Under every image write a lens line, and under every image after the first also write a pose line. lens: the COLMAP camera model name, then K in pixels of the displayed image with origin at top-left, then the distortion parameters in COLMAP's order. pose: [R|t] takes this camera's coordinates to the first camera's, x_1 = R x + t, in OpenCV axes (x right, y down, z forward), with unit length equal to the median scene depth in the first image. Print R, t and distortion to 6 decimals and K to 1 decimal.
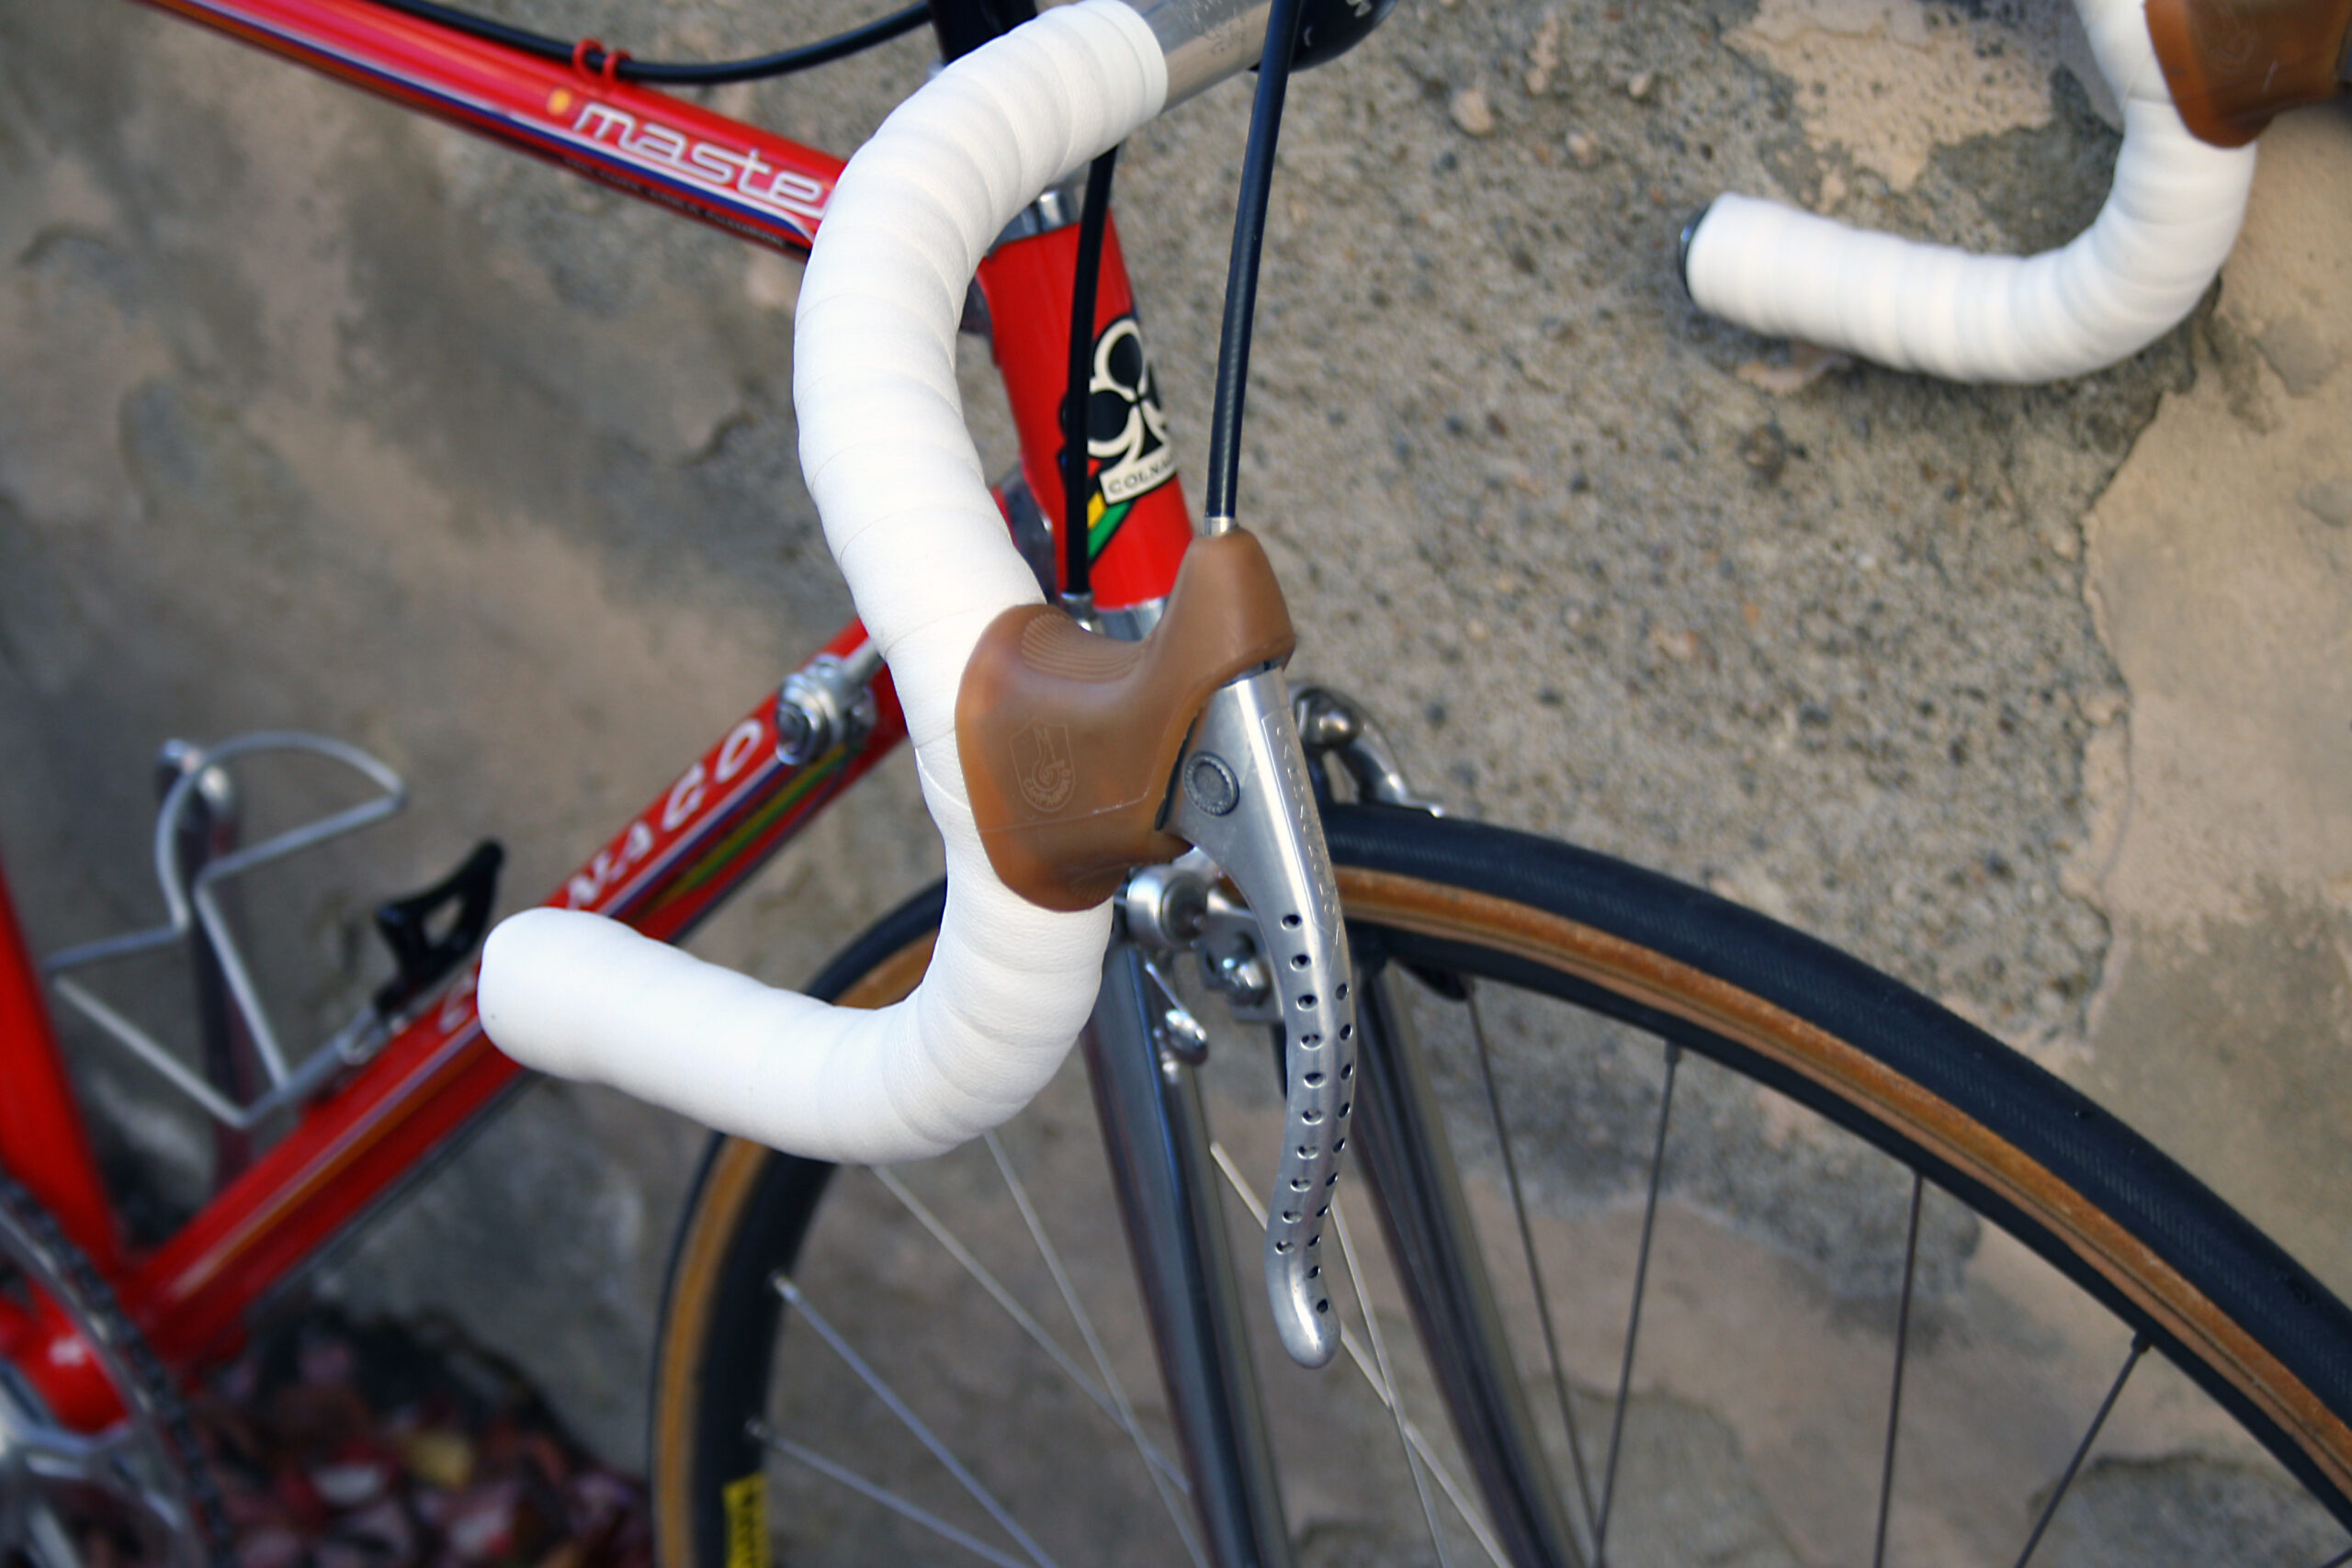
lens RADIAL K [[5571.4, 0, 1210.3], [0, 5571.4, 793.6], [0, 0, 1]] dist [0.067612, 0.268523]
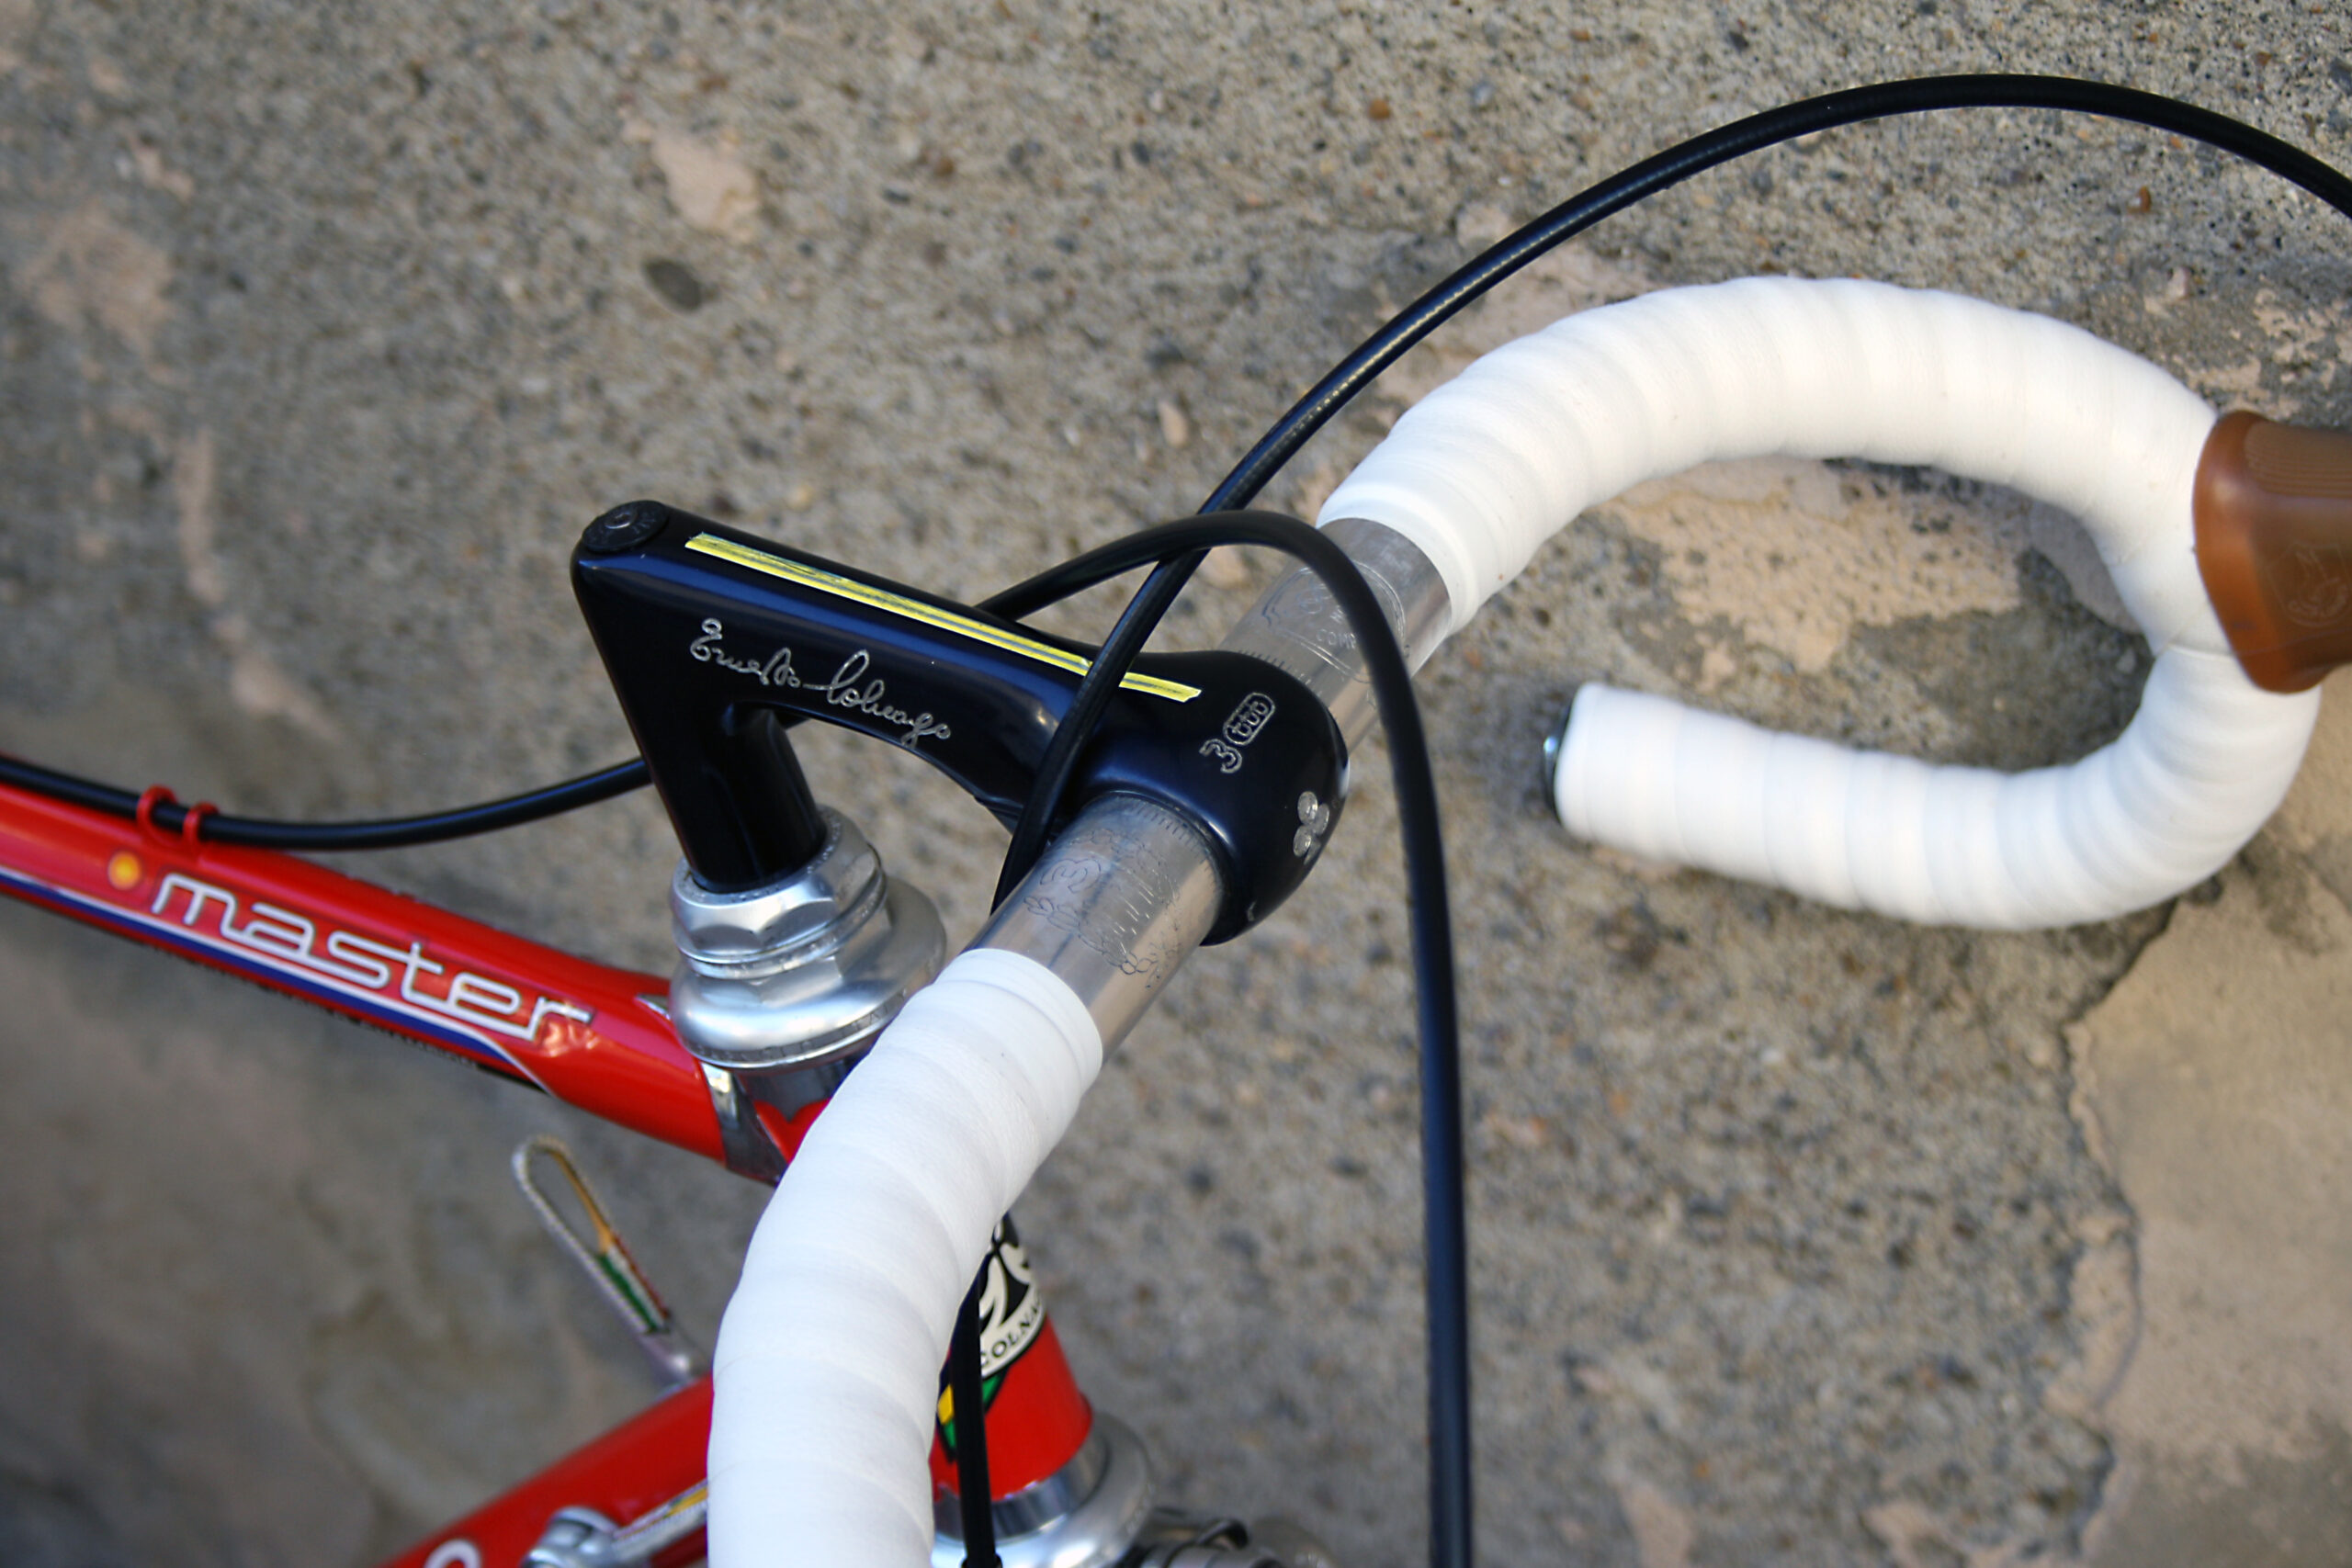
lens RADIAL K [[5571.4, 0, 1210.3], [0, 5571.4, 793.6], [0, 0, 1]] dist [0.067612, 0.268523]
pose [[0.979636, -0.145331, 0.138536, -0.070600], [0.126668, 0.982691, 0.135179, -0.201896], [-0.155784, -0.114878, 0.981088, 0.222118]]
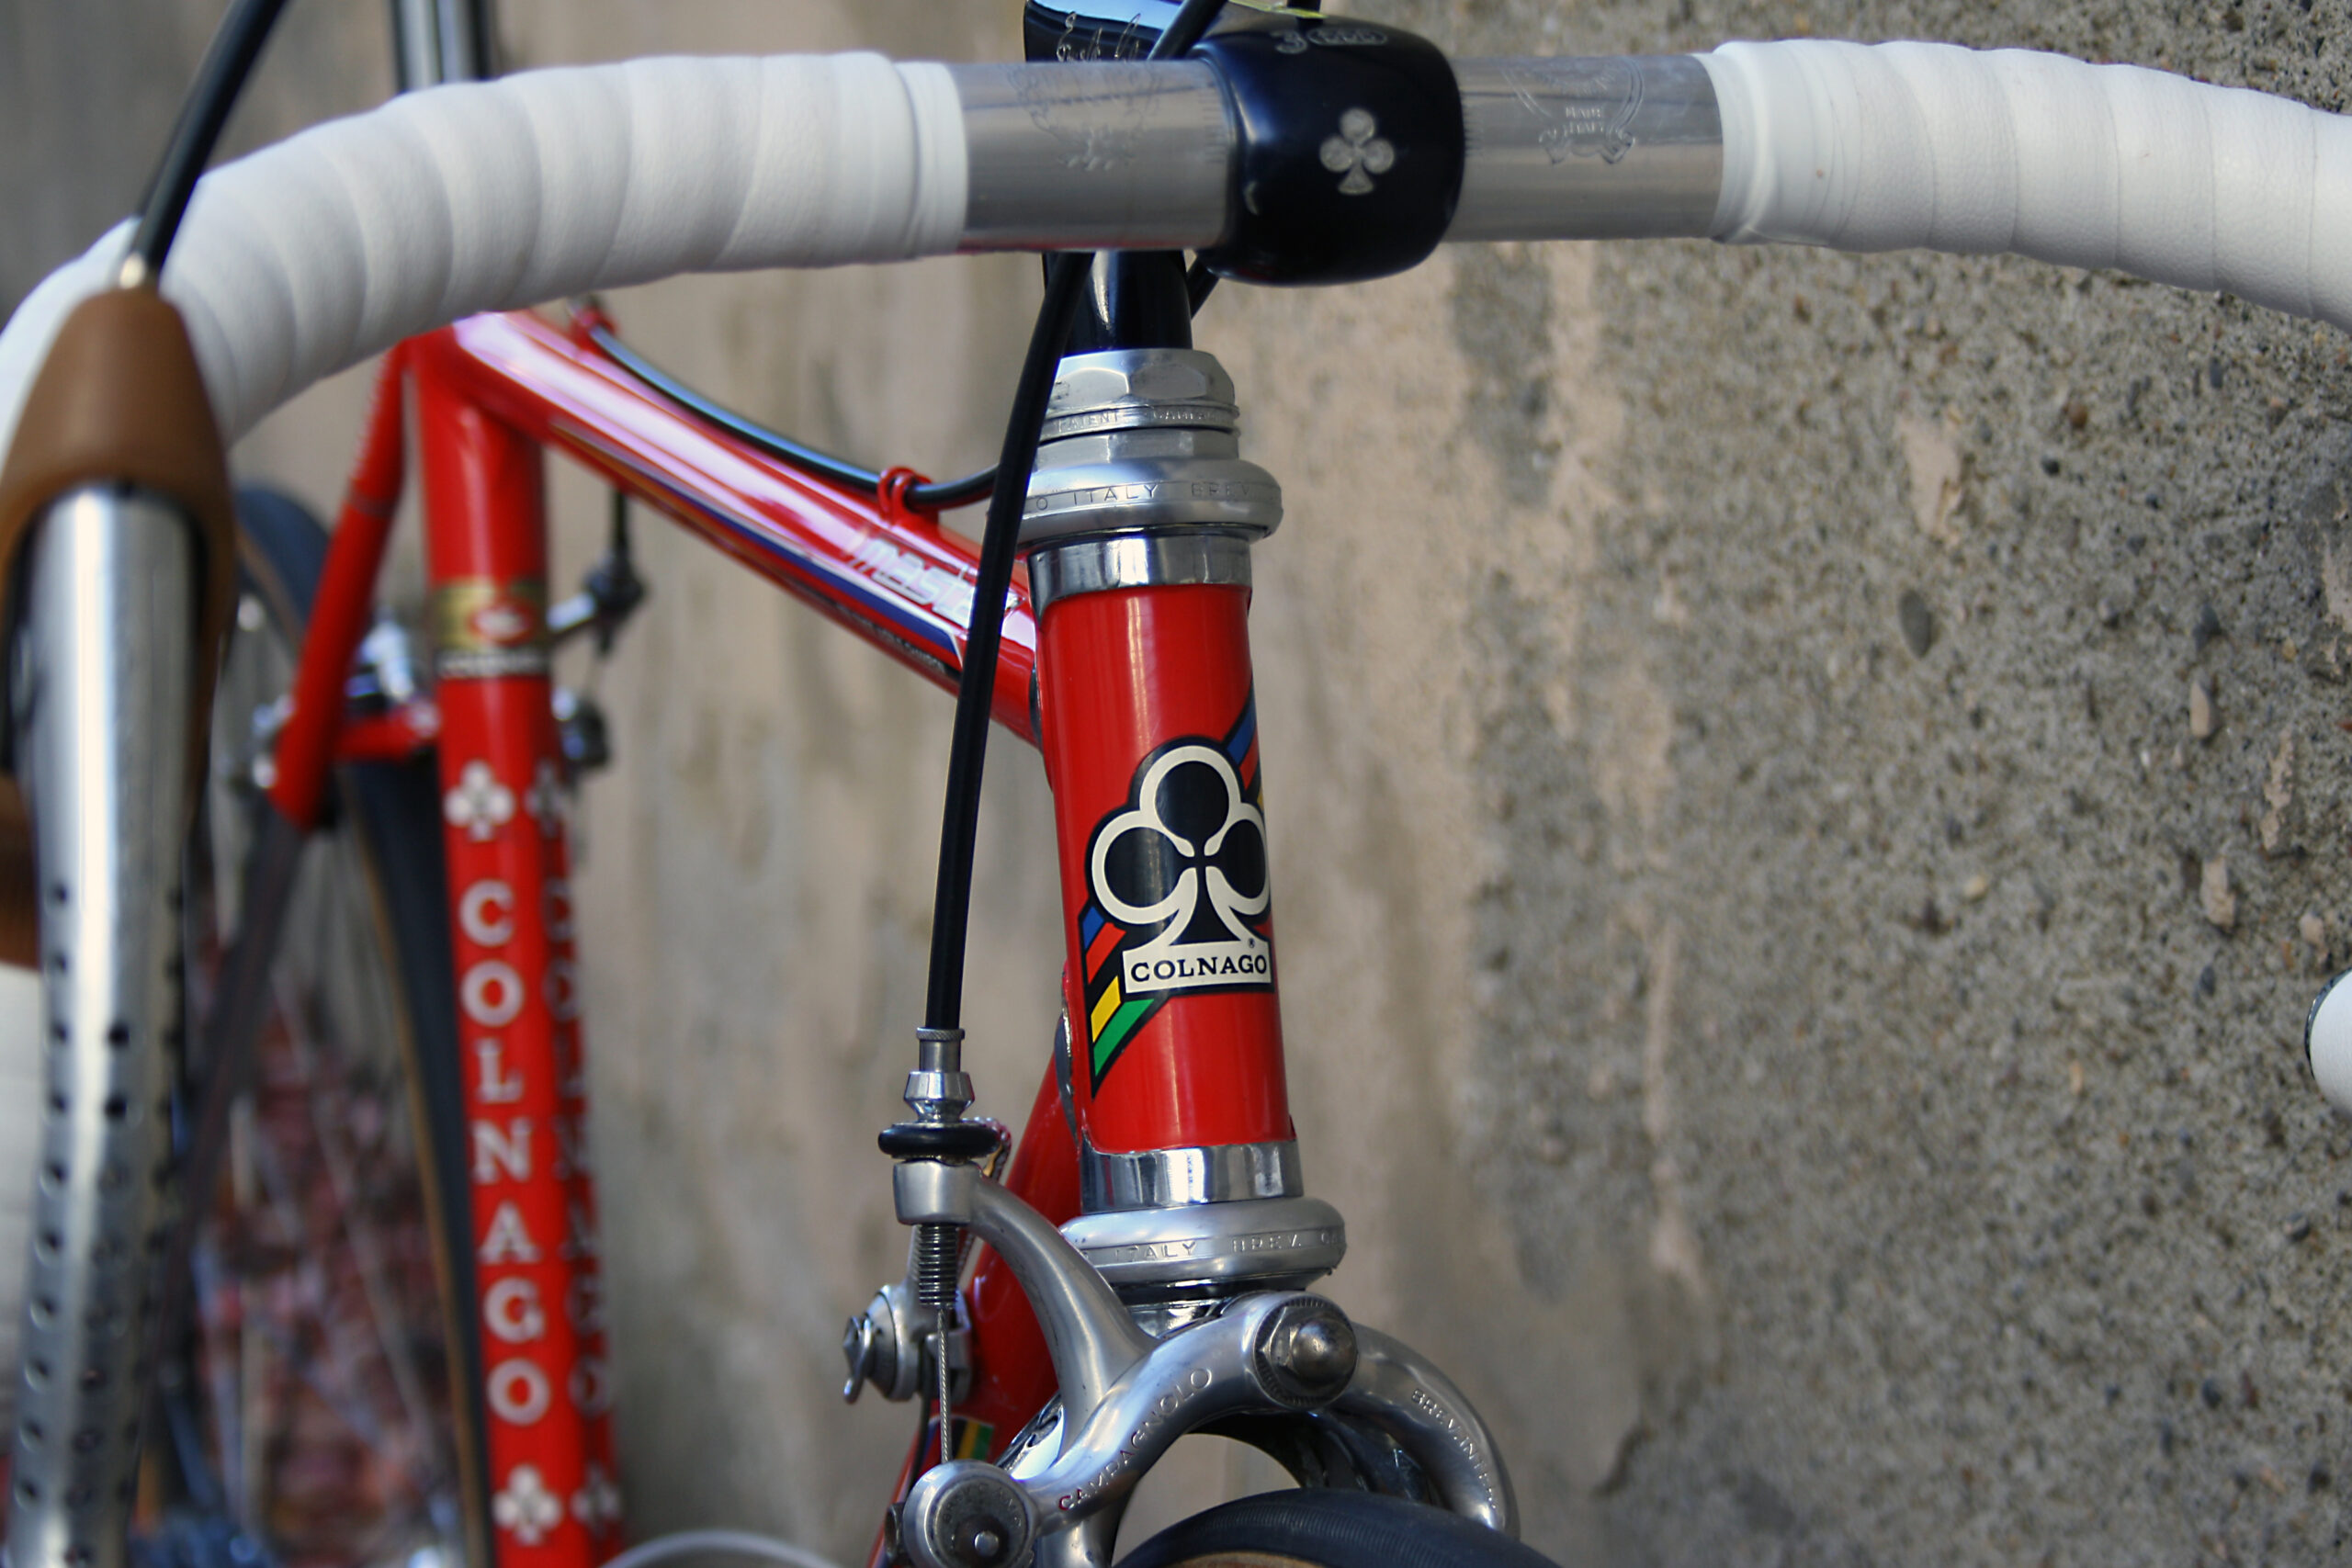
lens RADIAL K [[5571.4, 0, 1210.3], [0, 5571.4, 793.6], [0, 0, 1]] dist [0.067612, 0.268523]
pose [[0.861188, 0.124909, -0.492700, 0.291881], [-0.288350, 0.918318, -0.271193, 0.098024], [0.418581, 0.375618, 0.826862, 0.362515]]
